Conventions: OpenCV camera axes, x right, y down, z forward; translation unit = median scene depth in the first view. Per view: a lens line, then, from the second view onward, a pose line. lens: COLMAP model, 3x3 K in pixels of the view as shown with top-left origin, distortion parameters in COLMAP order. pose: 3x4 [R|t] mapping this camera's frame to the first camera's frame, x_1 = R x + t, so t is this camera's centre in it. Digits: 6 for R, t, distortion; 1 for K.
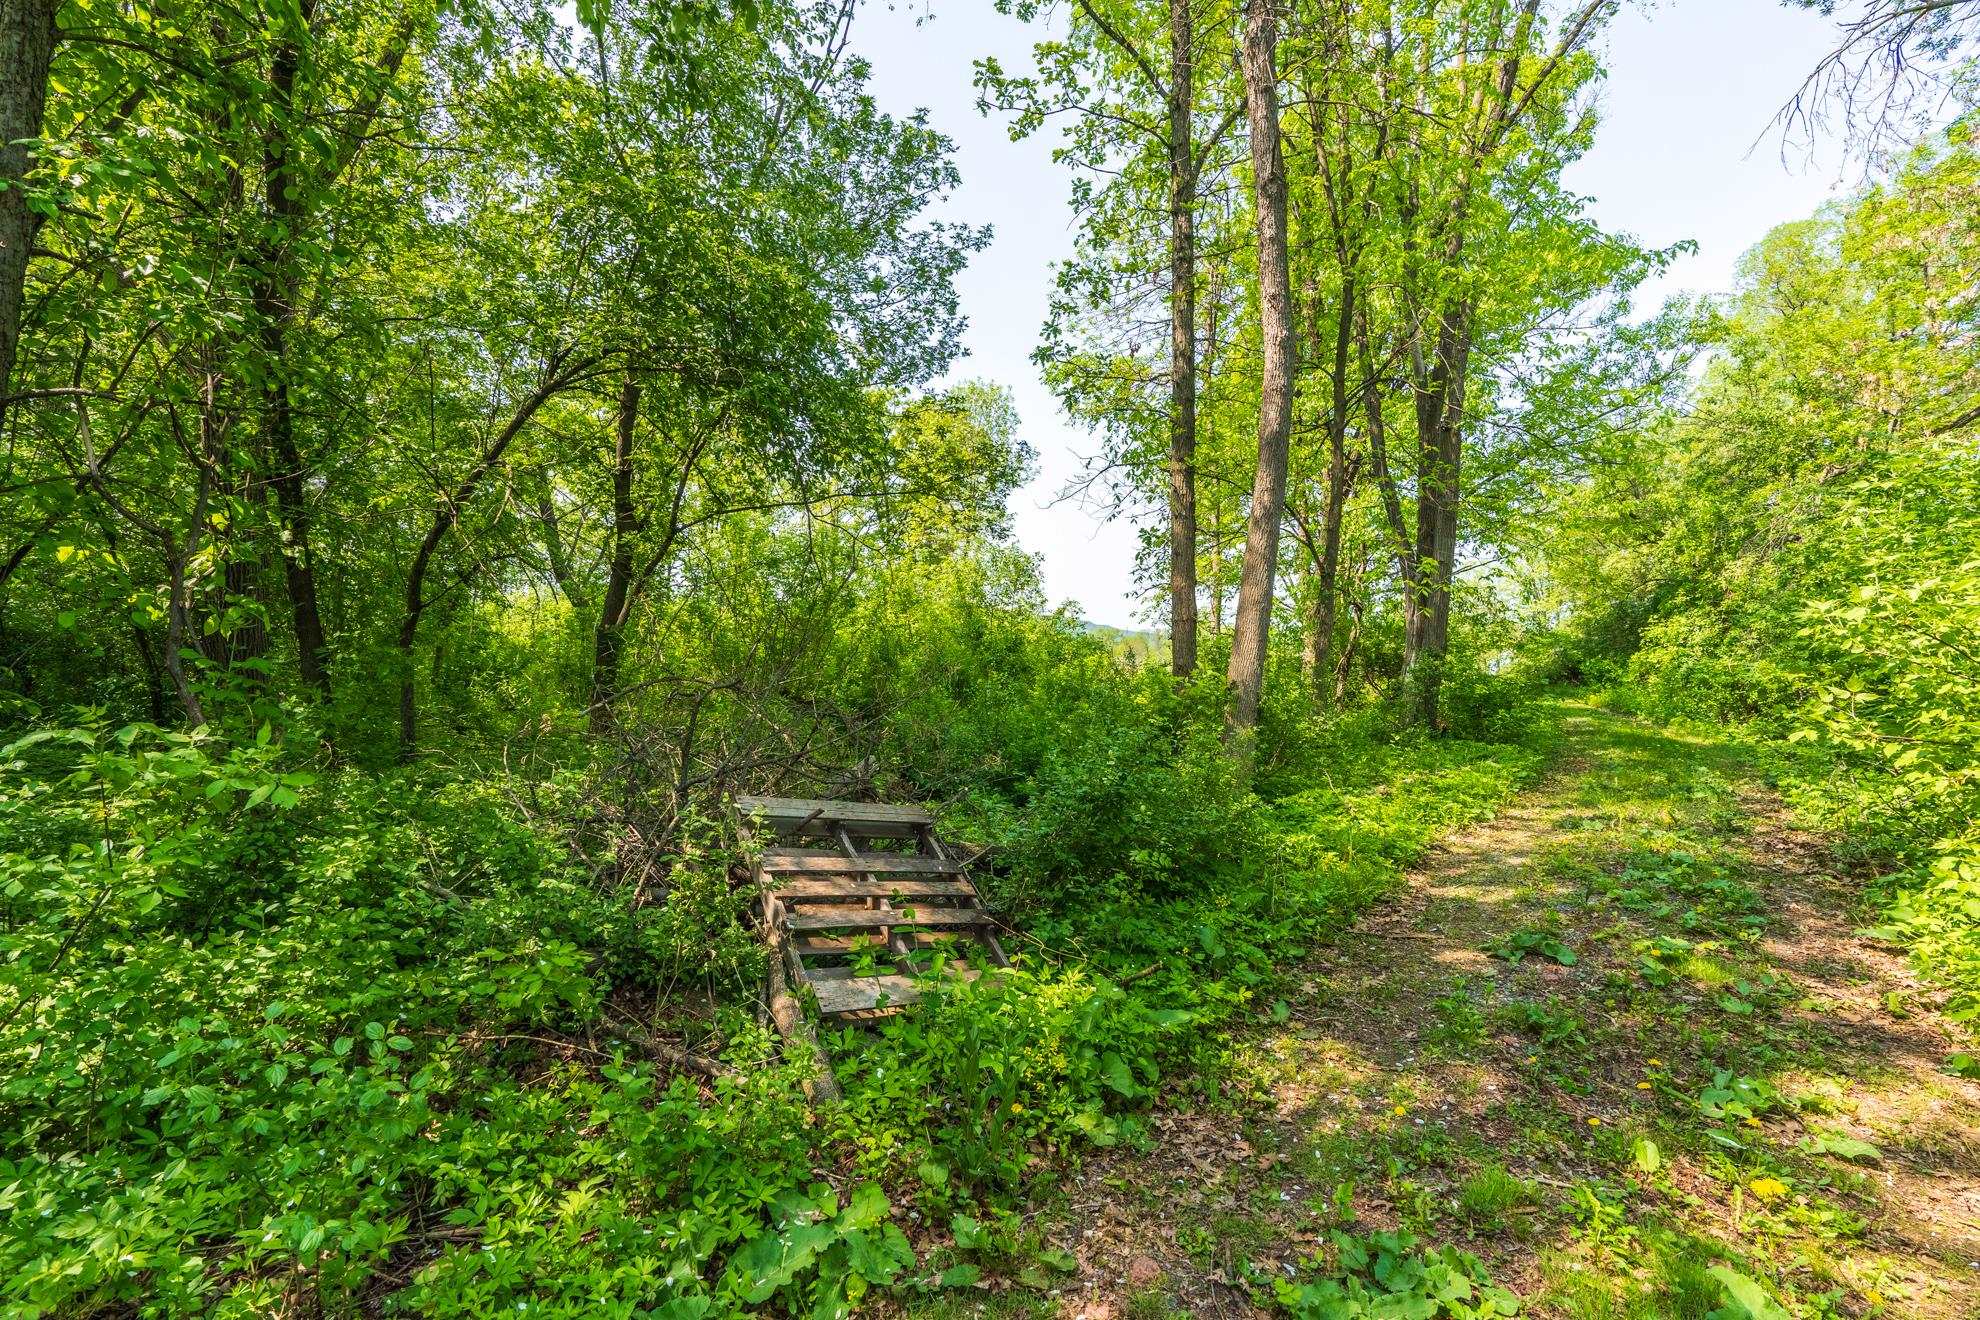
lens RADIAL K [[899.5, 0, 989.0], [0, 899.5, 662.3], [0, 0, 1]] dist [-0.006936, 0.002957]
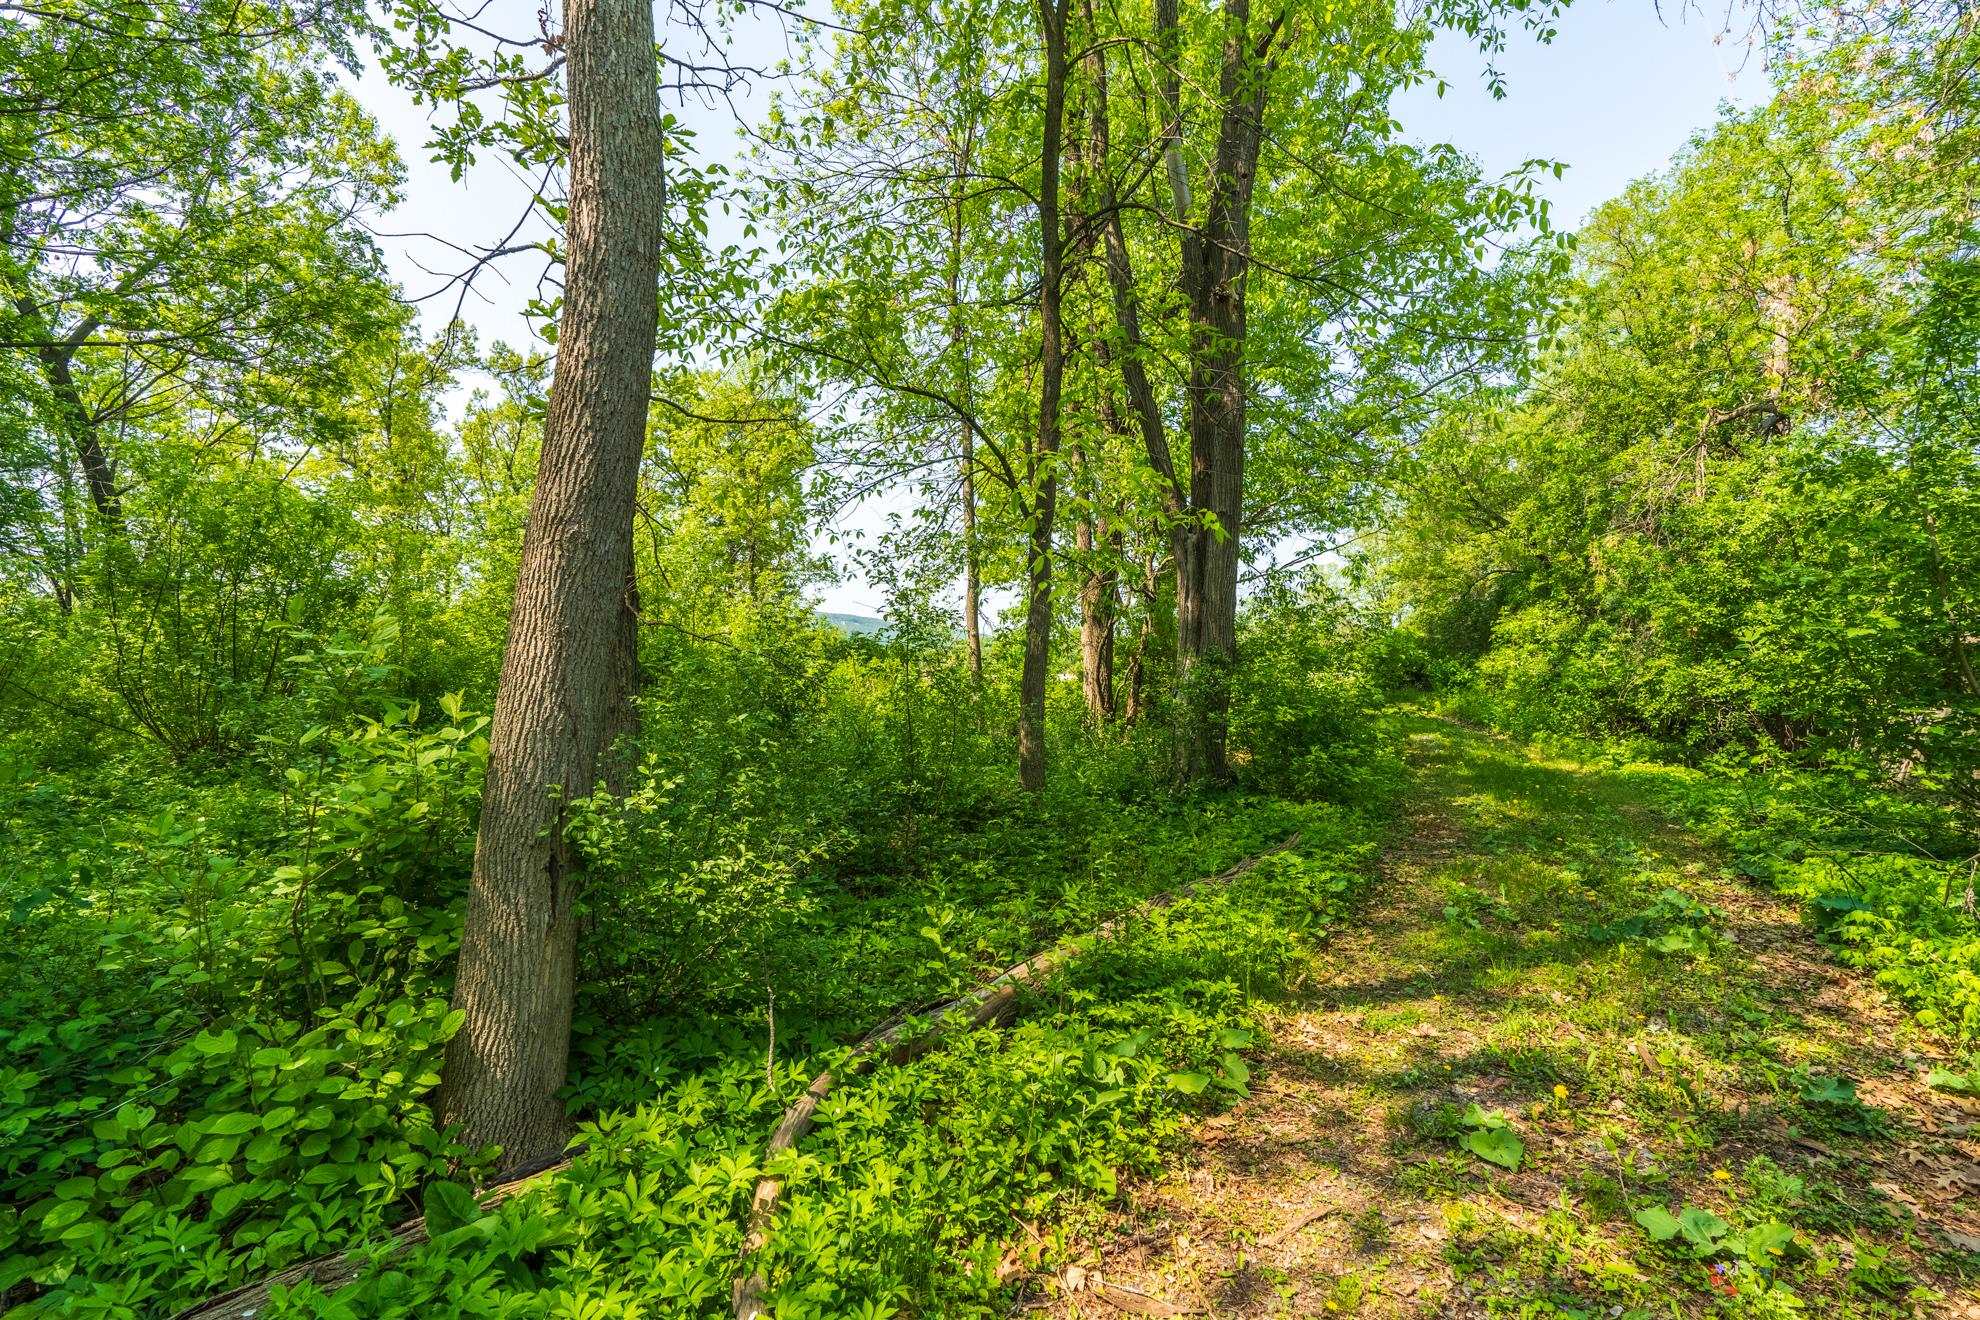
lens RADIAL K [[899.5, 0, 990.5], [0, 899.5, 656.9], [0, 0, 1]] dist [-0.006936, 0.002957]
pose [[0.990464, -0.015117, 0.136940, 0.153497], [0.017063, 0.999769, -0.013050, -0.002992], [-0.136711, 0.015262, 0.990493, 0.241401]]
